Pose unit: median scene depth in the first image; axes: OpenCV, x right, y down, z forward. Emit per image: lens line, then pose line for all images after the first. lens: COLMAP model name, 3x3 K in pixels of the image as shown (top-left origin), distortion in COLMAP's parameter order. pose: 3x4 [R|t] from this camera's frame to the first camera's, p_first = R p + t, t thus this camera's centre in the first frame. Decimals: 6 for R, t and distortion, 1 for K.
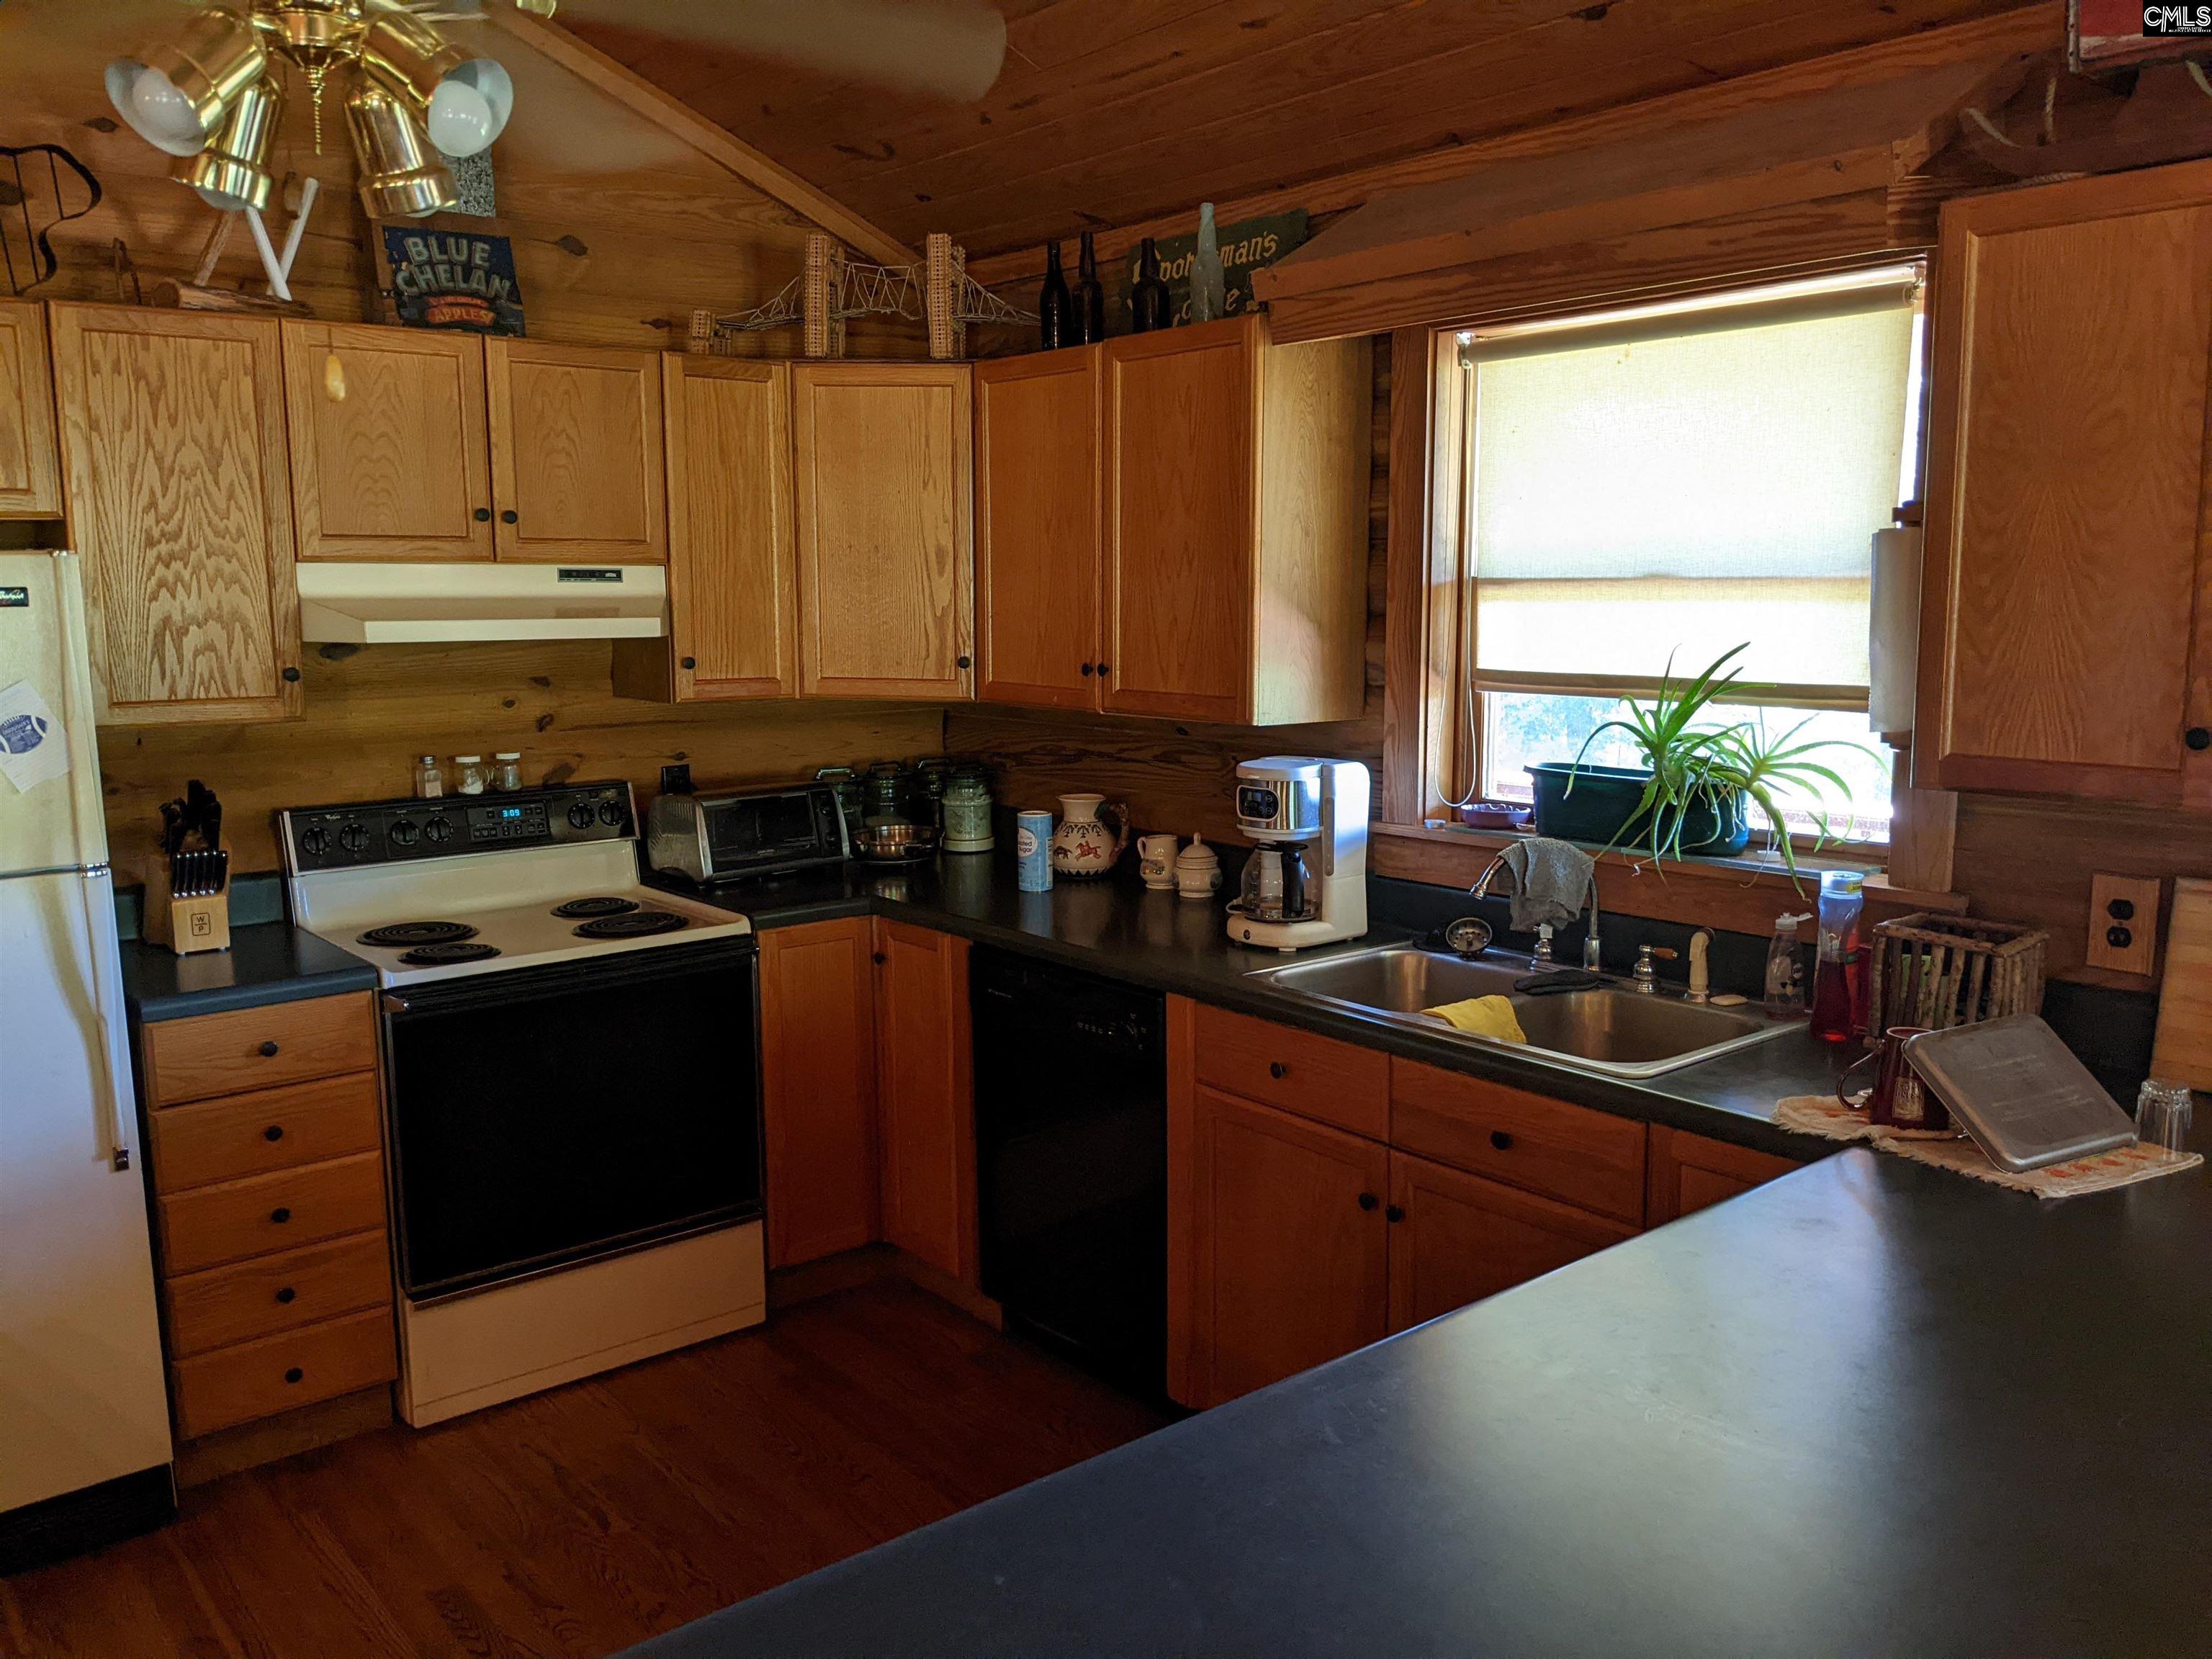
lens RADIAL K [[1757.1, 0, 1098.8], [0, 1757.1, 828.2], [0, 0, 1]] dist [0.014909, -0.024284]
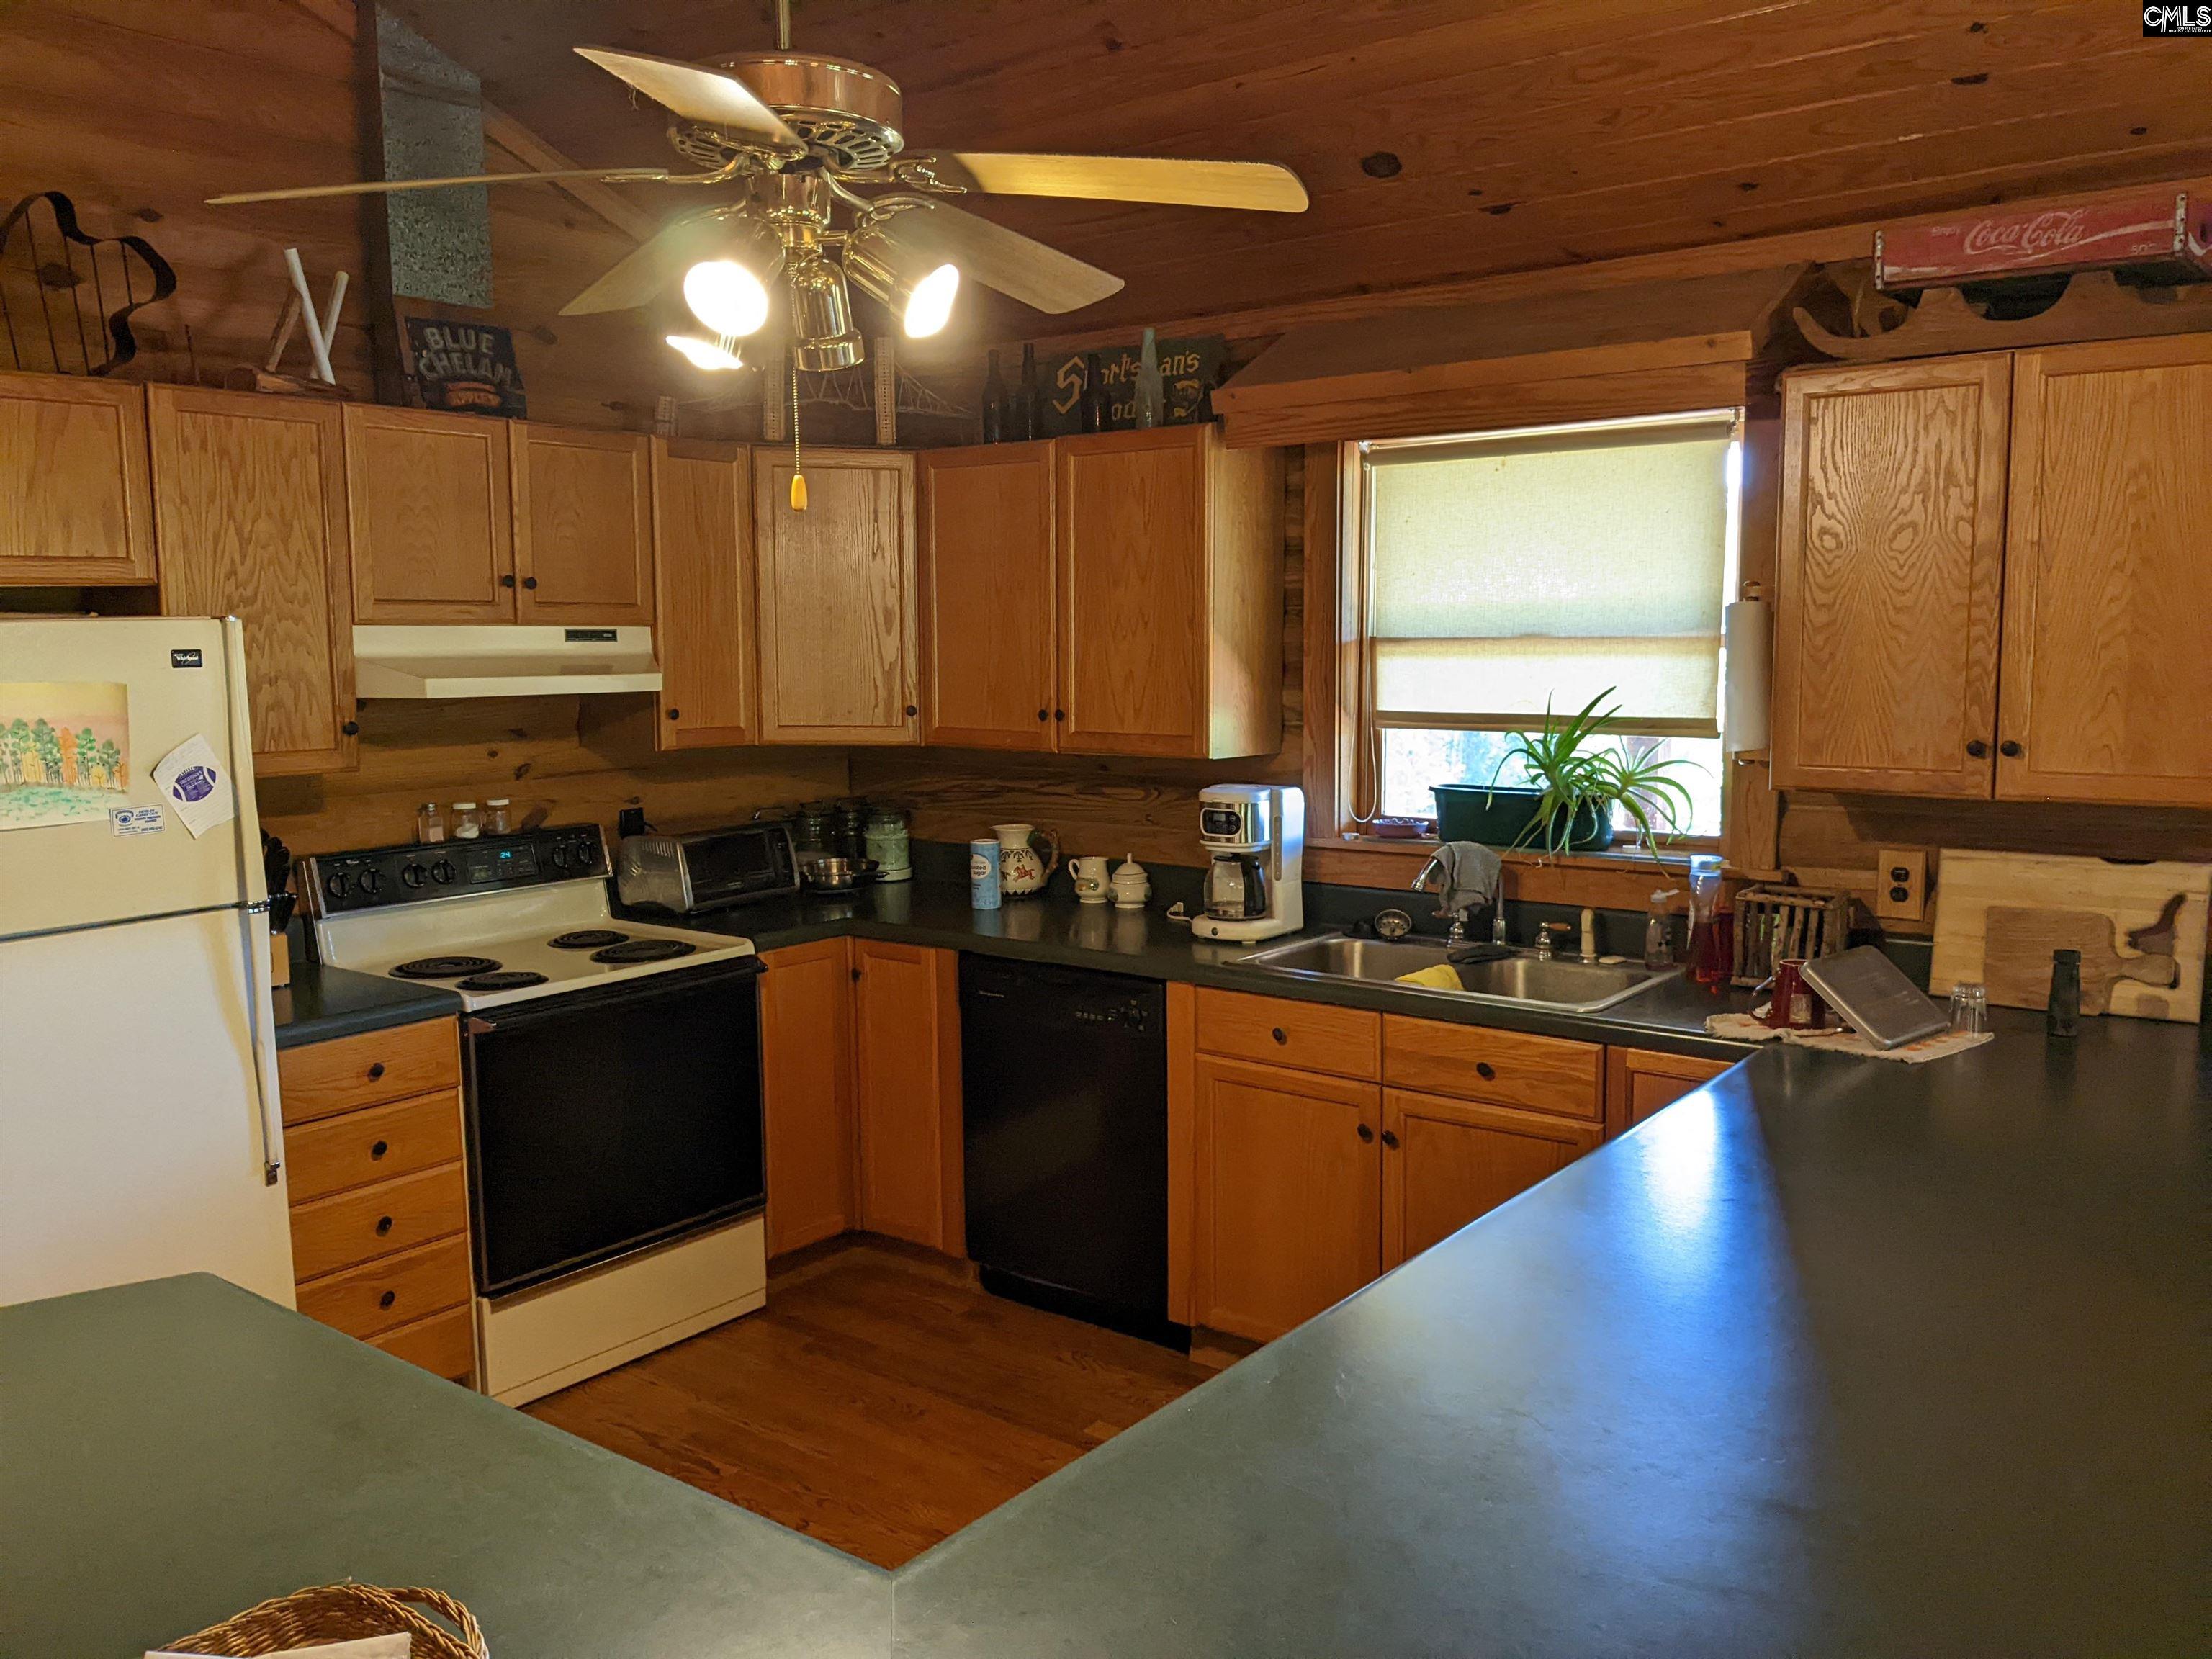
lens RADIAL K [[1757.1, 0, 1112.0], [0, 1757.1, 834.3], [0, 0, 1]] dist [0.014909, -0.024284]
pose [[0.972636, -0.027888, 0.230656, -0.258072], [0.033916, 0.999178, -0.022211, 0.017838], [-0.229847, 0.029426, 0.972782, -0.159823]]
